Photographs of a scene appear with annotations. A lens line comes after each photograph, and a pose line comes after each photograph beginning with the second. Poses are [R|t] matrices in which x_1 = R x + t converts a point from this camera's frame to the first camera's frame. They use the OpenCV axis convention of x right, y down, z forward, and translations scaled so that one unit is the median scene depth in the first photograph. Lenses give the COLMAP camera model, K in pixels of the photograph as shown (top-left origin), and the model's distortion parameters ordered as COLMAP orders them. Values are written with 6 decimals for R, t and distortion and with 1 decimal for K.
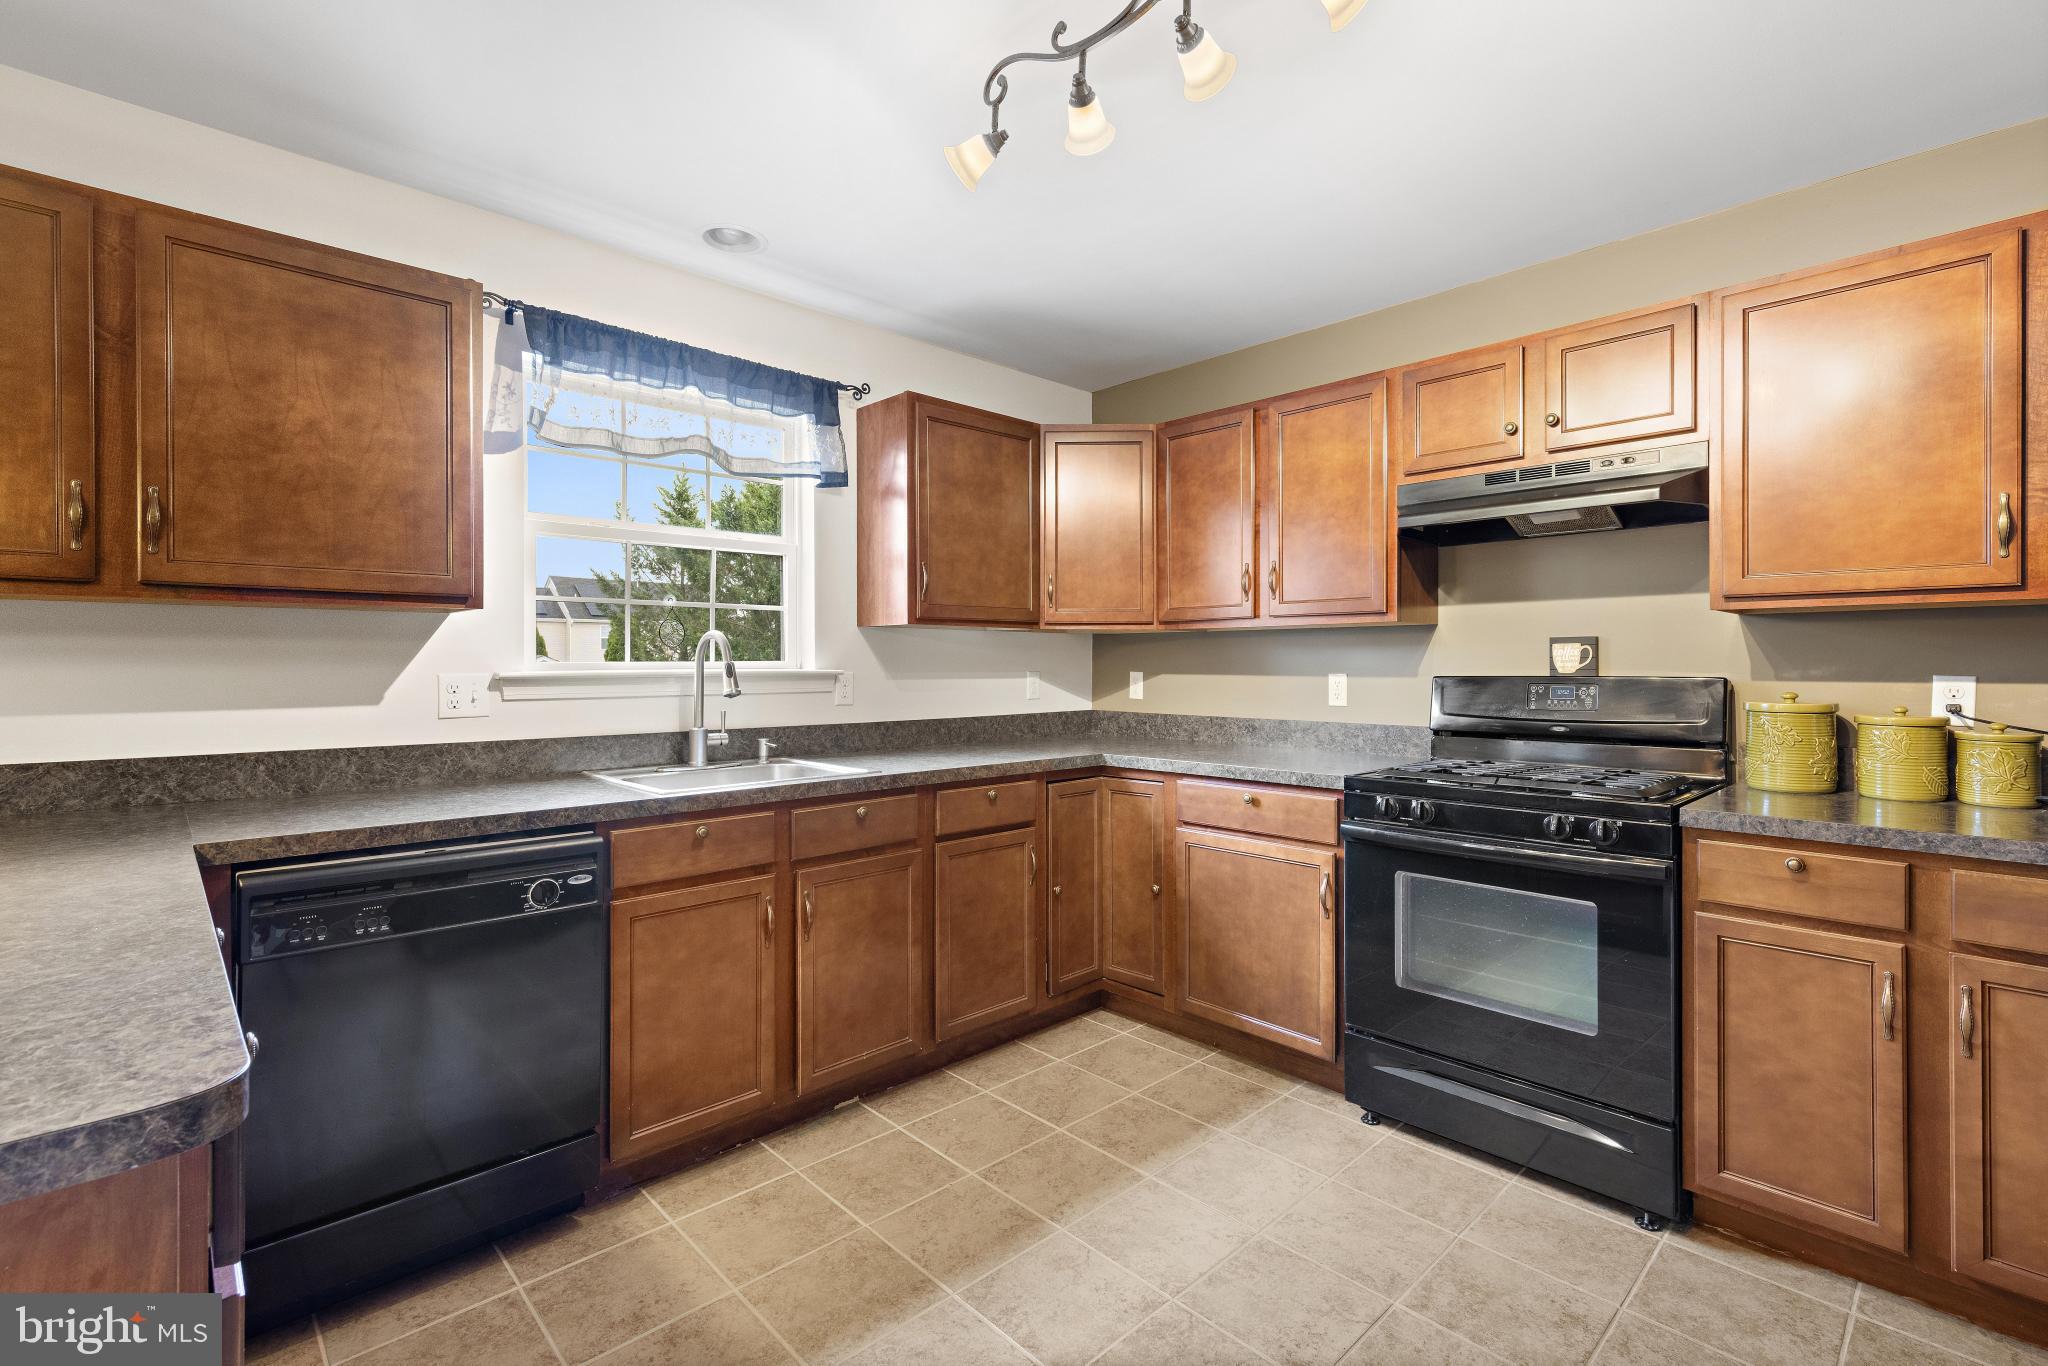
lens RADIAL K [[910.8, 0, 1057.5], [0, 910.8, 670.0], [0, 0, 1]] dist [0.000432, 0.000062]
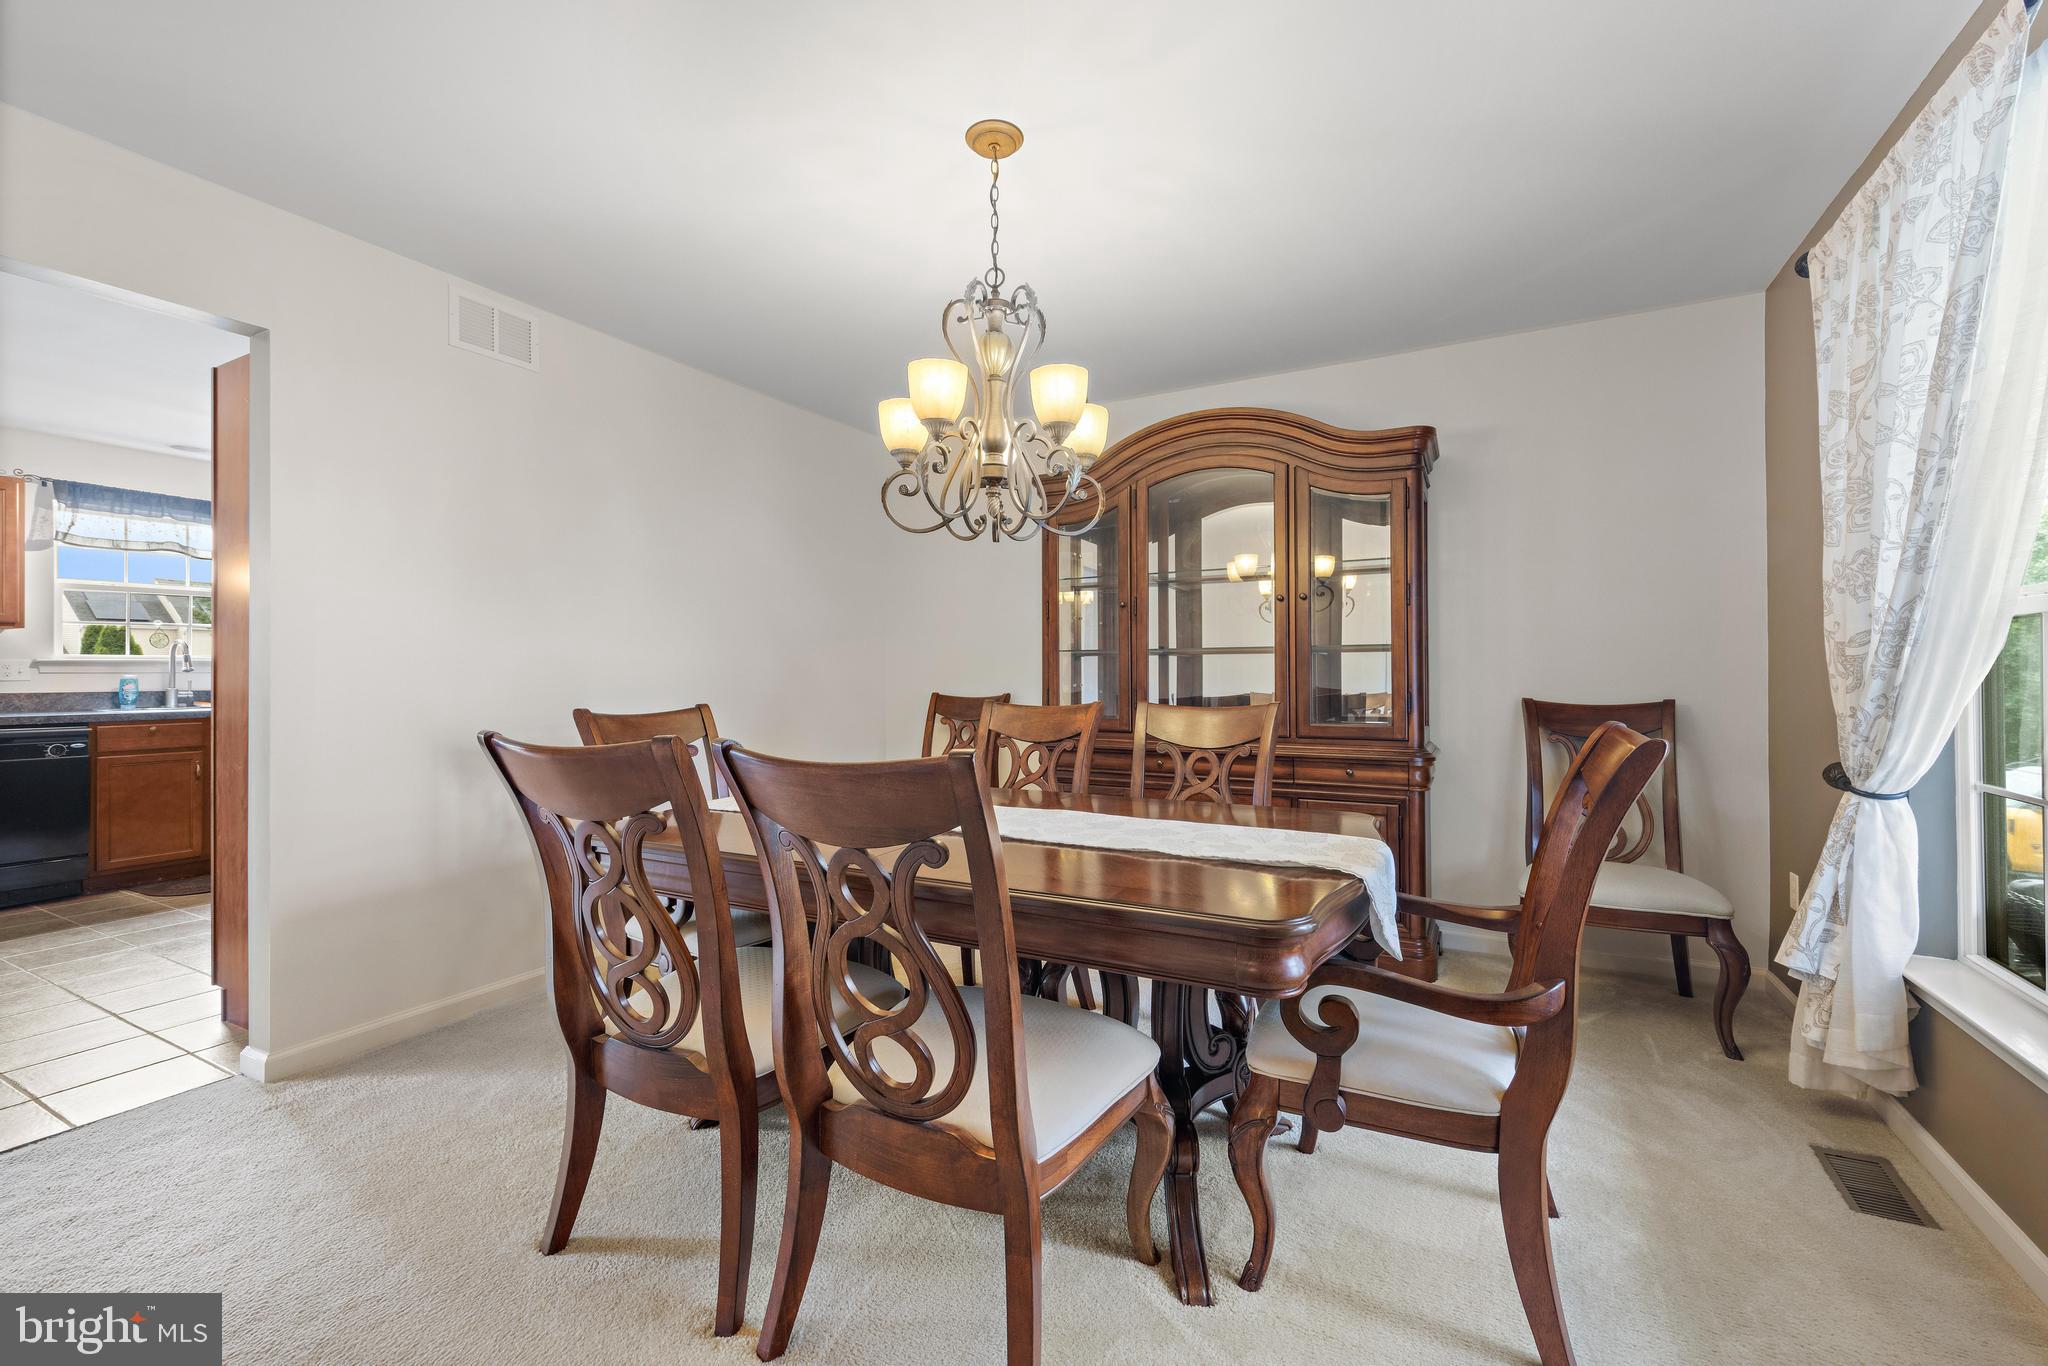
lens RADIAL K [[834.5, 0, 1043.0], [0, 834.5, 670.2], [0, 0, 1]] dist [0.001095, 0.000323]
pose [[0.954664, -0.000900, 0.297684, 0.972946], [0.001763, 0.999995, -0.002632, 0.036846], [-0.297680, 0.003037, 0.954661, -1.446832]]
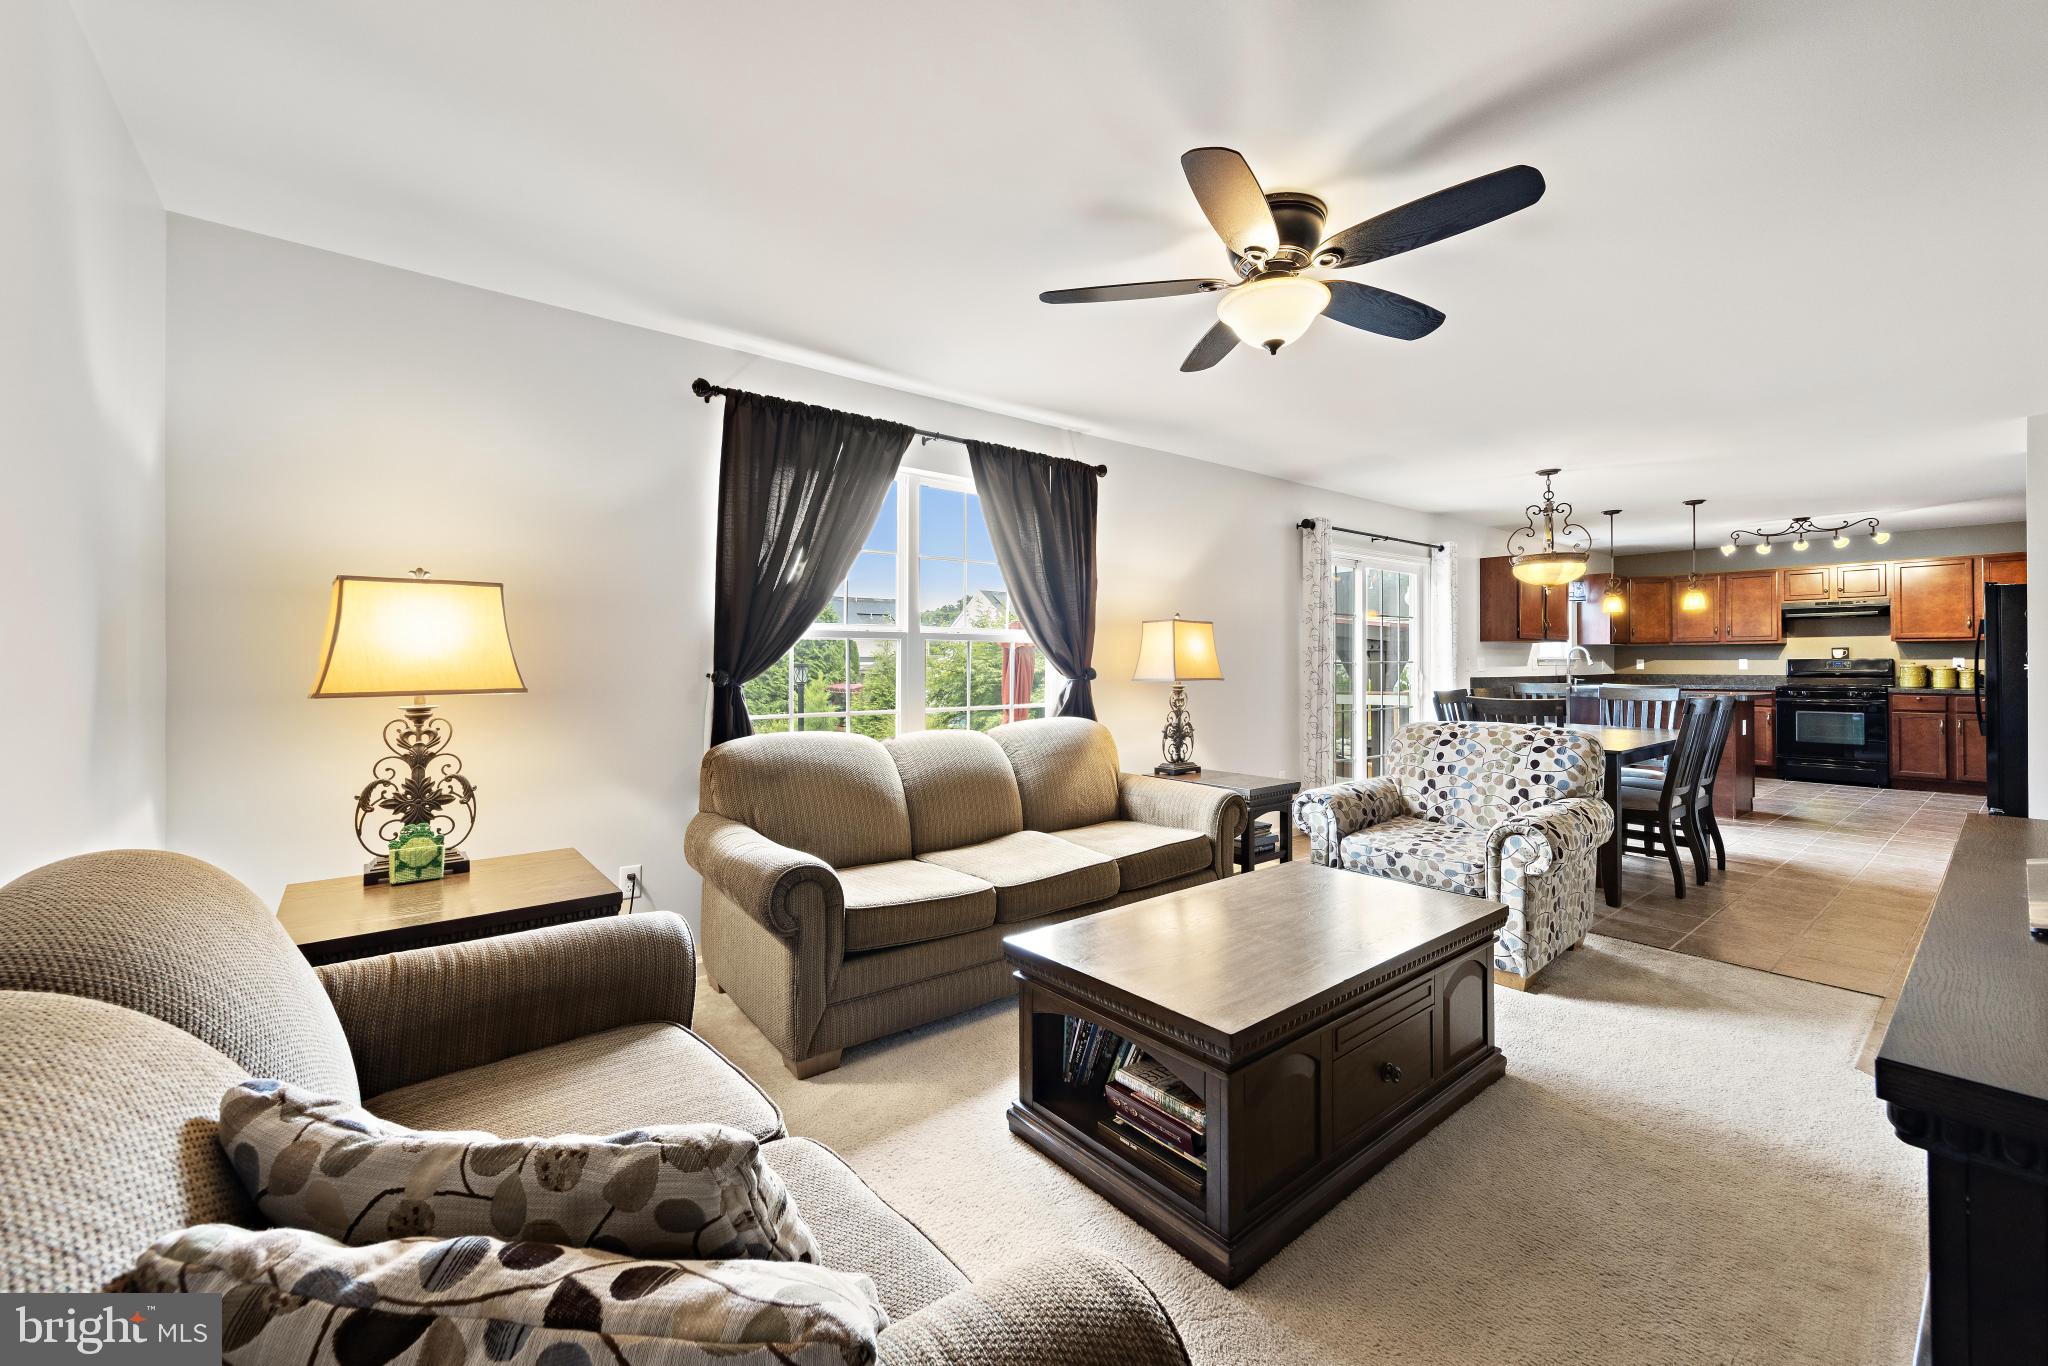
lens RADIAL K [[838.2, 0, 988.0], [0, 838.2, 664.2], [0, 0, 1]] dist [0.000668, -0.002166]
pose [[0.994054, -0.002076, -0.108873, -2.532812], [0.000847, 0.999935, -0.011331, 0.065667], [0.108889, 0.011171, 0.993991, -2.760606]]
